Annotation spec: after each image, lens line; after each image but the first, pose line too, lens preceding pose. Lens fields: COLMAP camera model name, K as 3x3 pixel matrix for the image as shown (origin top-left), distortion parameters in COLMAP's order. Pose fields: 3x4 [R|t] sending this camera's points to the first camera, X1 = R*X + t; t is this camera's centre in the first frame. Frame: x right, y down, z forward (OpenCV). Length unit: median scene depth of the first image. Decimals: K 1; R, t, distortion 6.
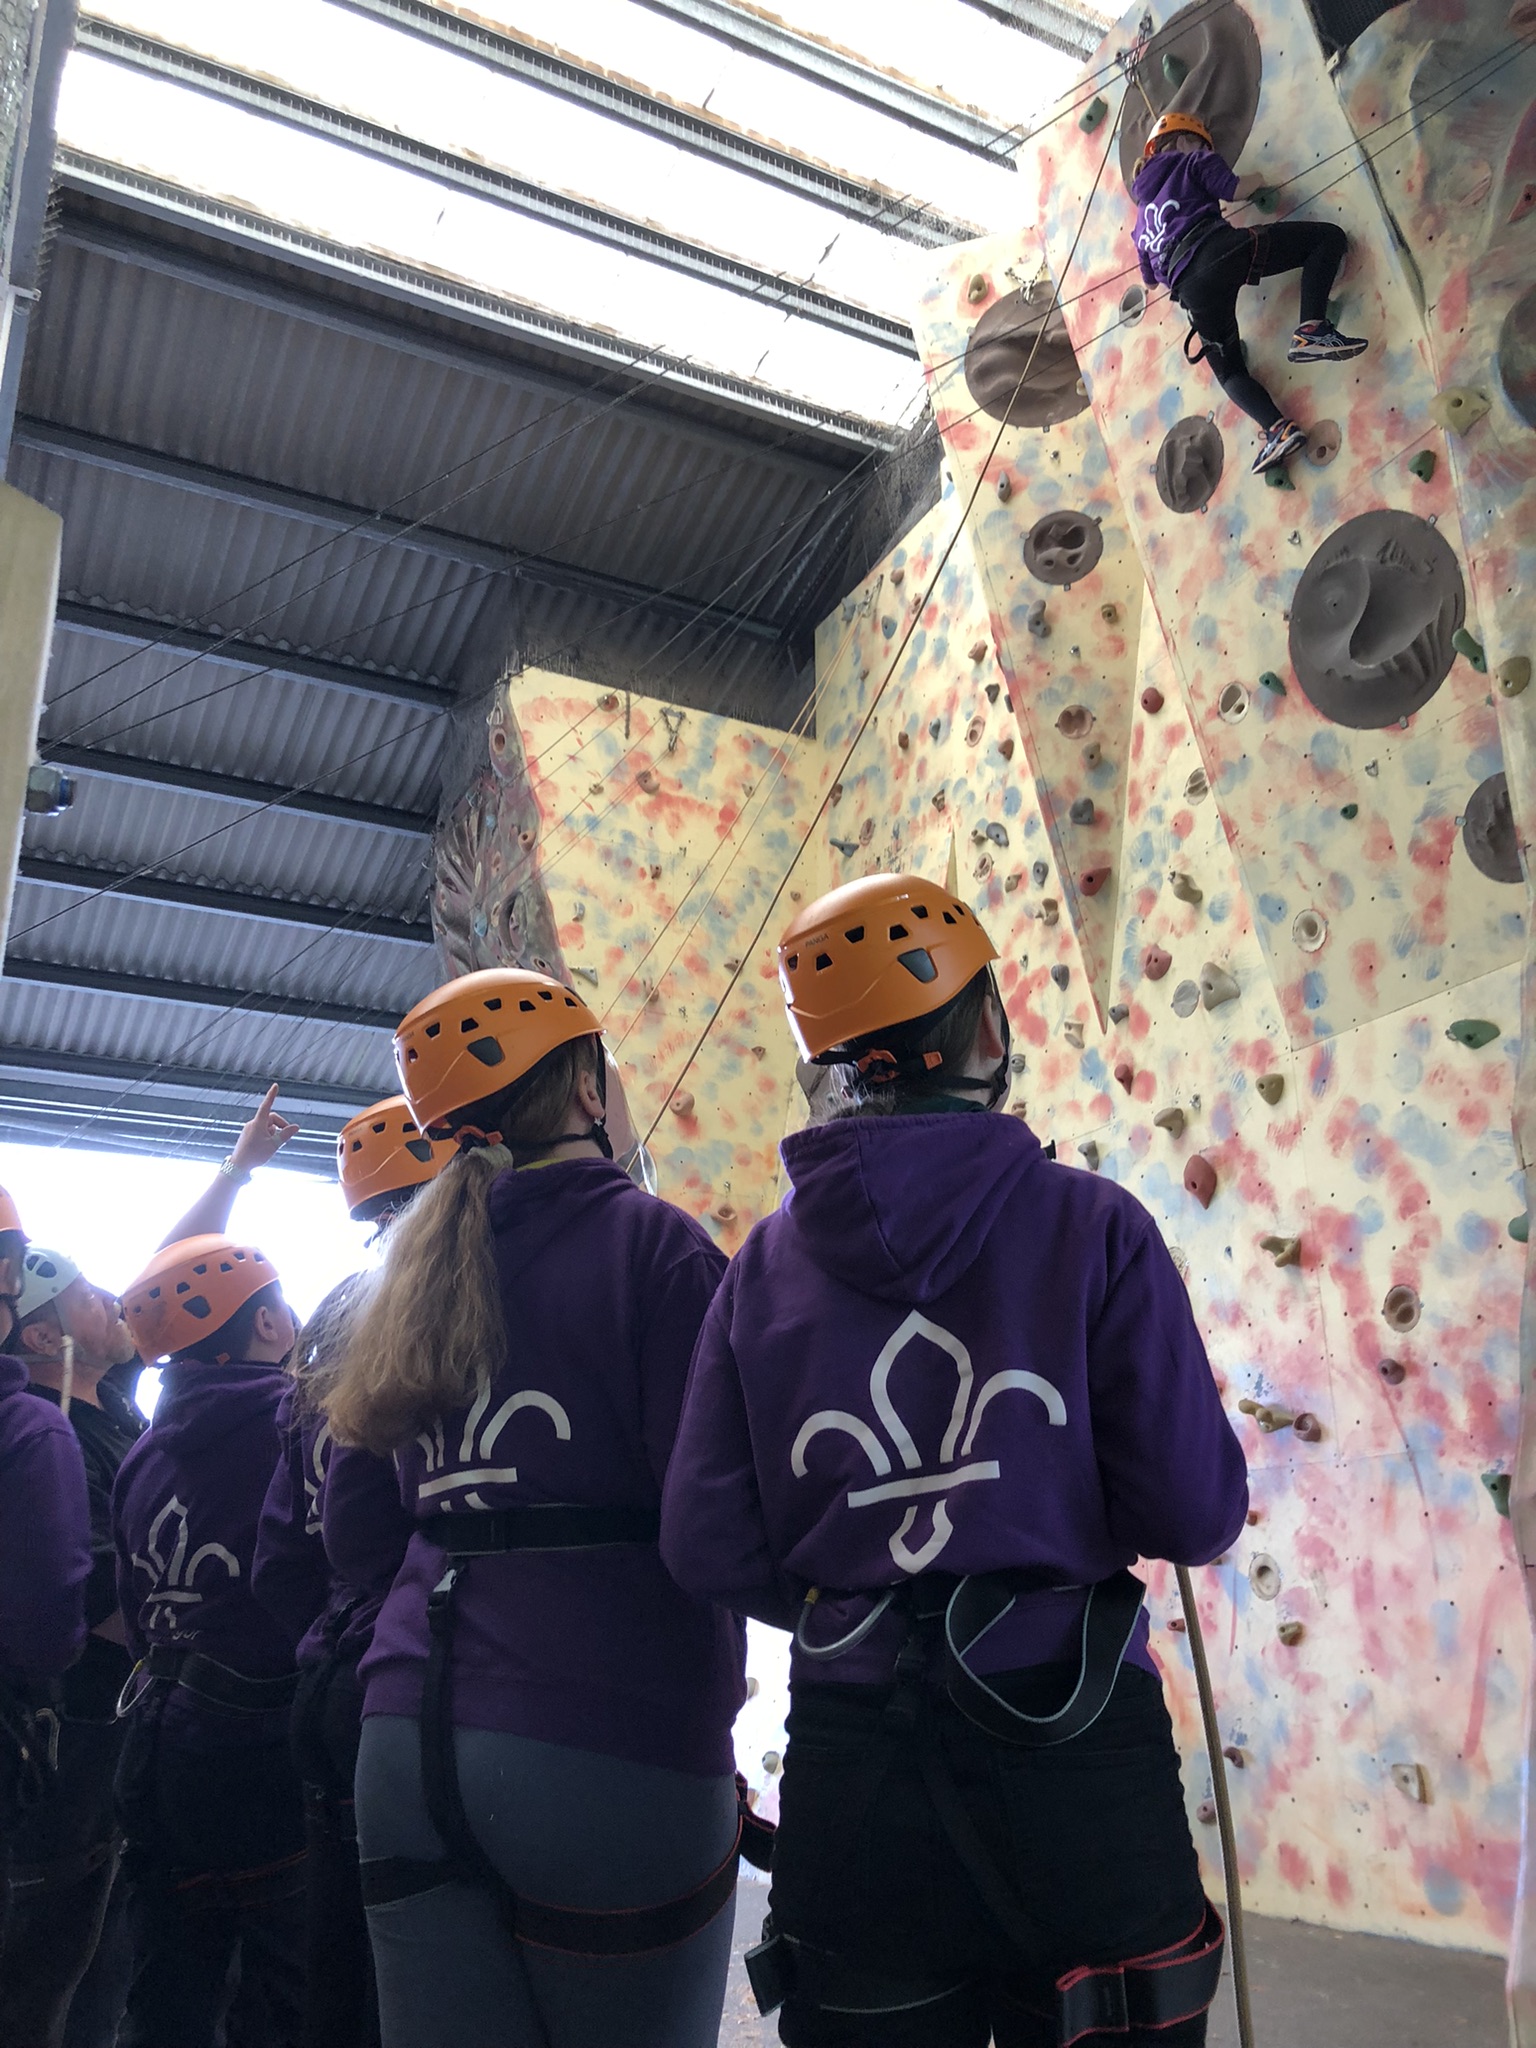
lens RADIAL K [[1640.5, 0, 768.0], [0, 1640.5, 1024.0], [0, 0, 1]] dist [0.009588, -0.002135]
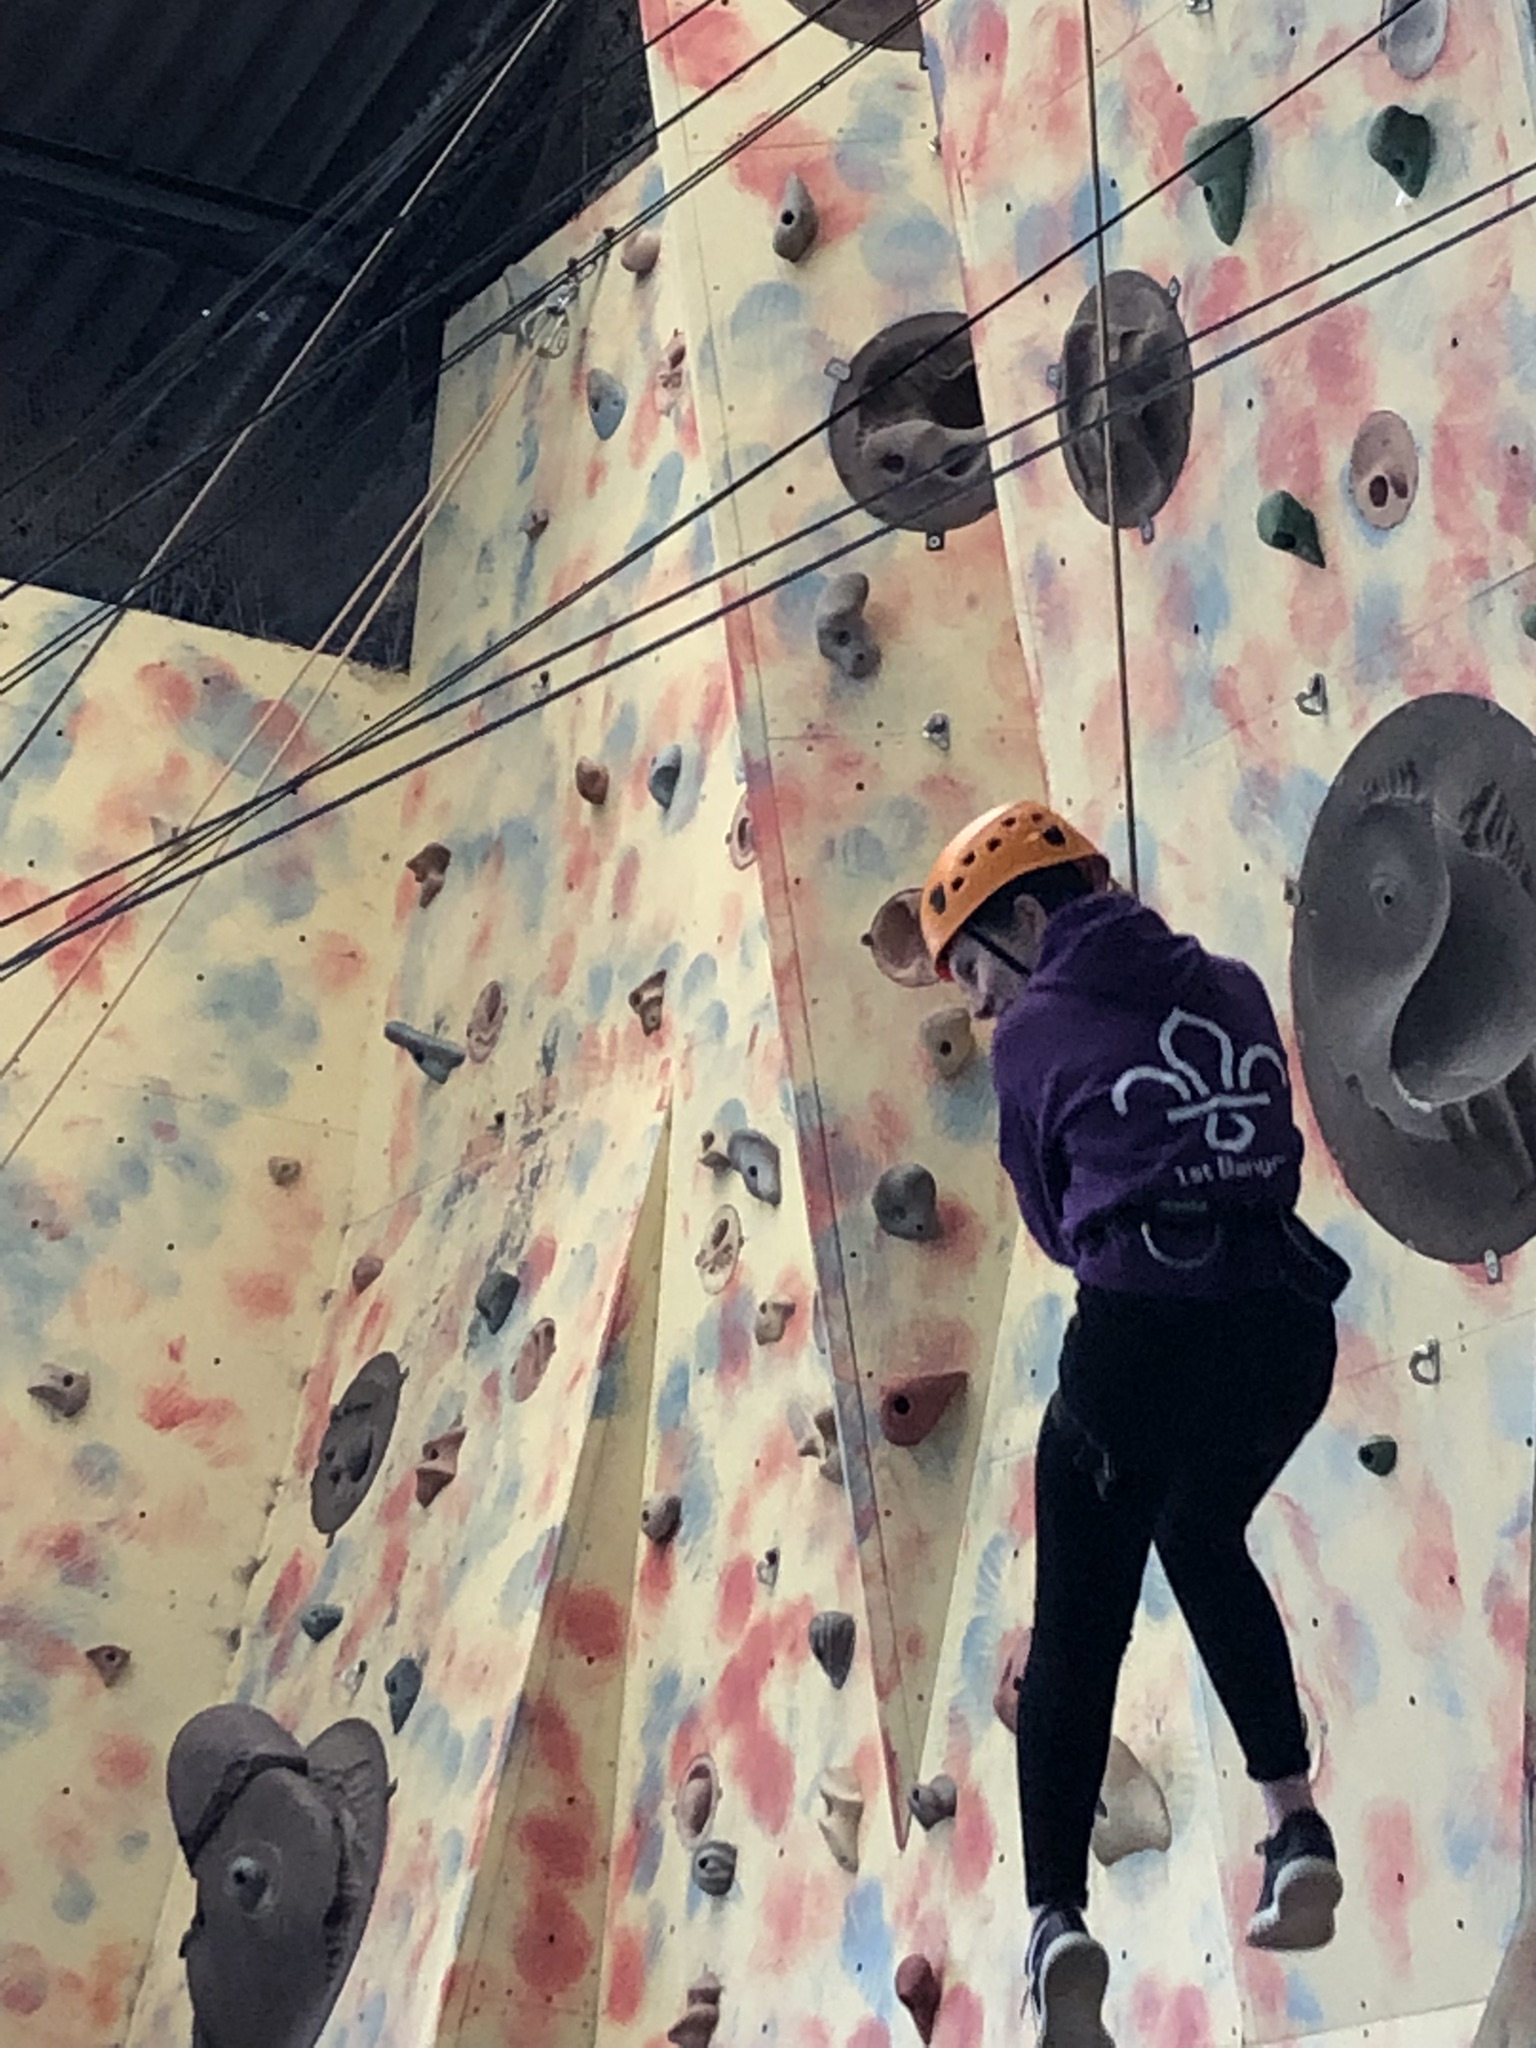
lens RADIAL K [[6294.6, 0, 769.9], [0, 6294.6, 981.7], [0, 0, 1]] dist [0.375811, -3.030654]
pose [[0.996717, 0.074567, -0.031549, 0.187213], [-0.073539, 0.996761, 0.032560, -0.203259], [0.033875, -0.030133, 0.998972, -0.330826]]
